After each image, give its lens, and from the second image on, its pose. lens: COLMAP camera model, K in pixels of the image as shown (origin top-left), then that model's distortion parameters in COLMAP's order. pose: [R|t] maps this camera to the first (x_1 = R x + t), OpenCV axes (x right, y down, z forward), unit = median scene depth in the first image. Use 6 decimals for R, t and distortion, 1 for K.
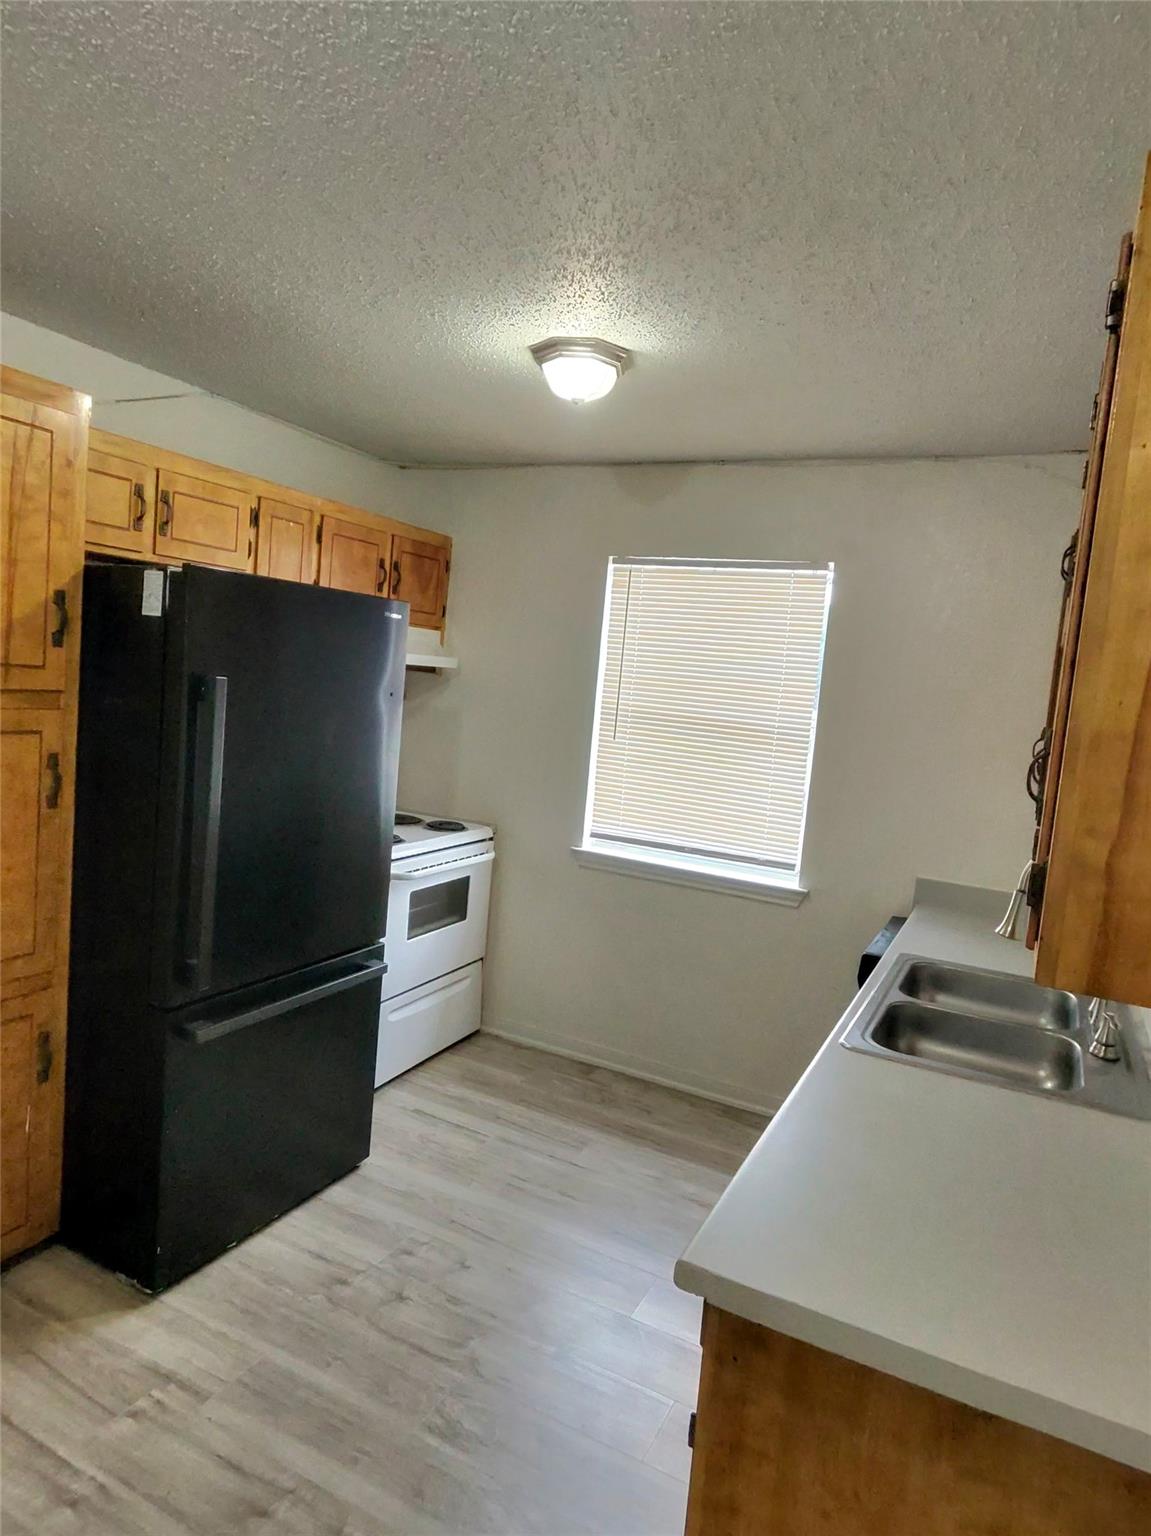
lens RADIAL K [[977.4, 0, 571.8], [0, 977.4, 779.8], [0, 0, 1]] dist [-0.005773, -0.001261]
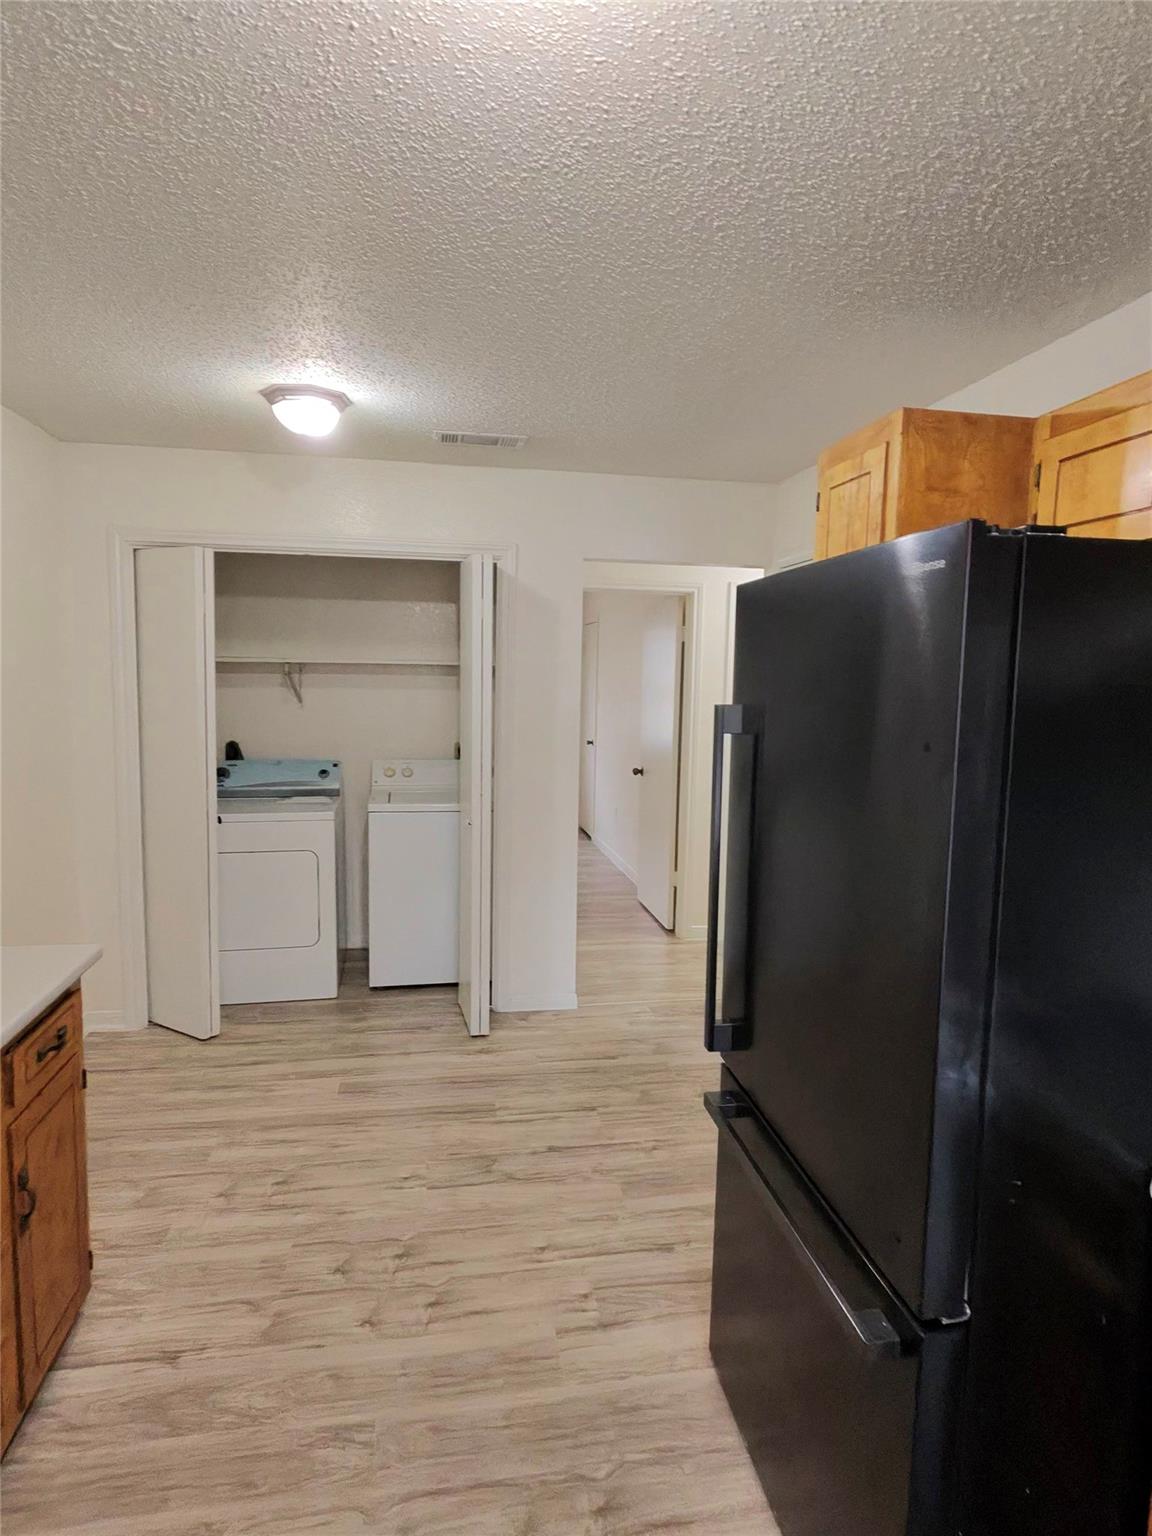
lens RADIAL K [[881.6, 0, 573.7], [0, 881.6, 767.7], [0, 0, 1]] dist [0.009916, -0.000298]
pose [[-0.808435, -0.048827, -0.586557, 0.236591], [-0.145815, 0.982102, 0.119220, -0.128656], [0.570237, 0.181910, -0.801086, 1.664212]]
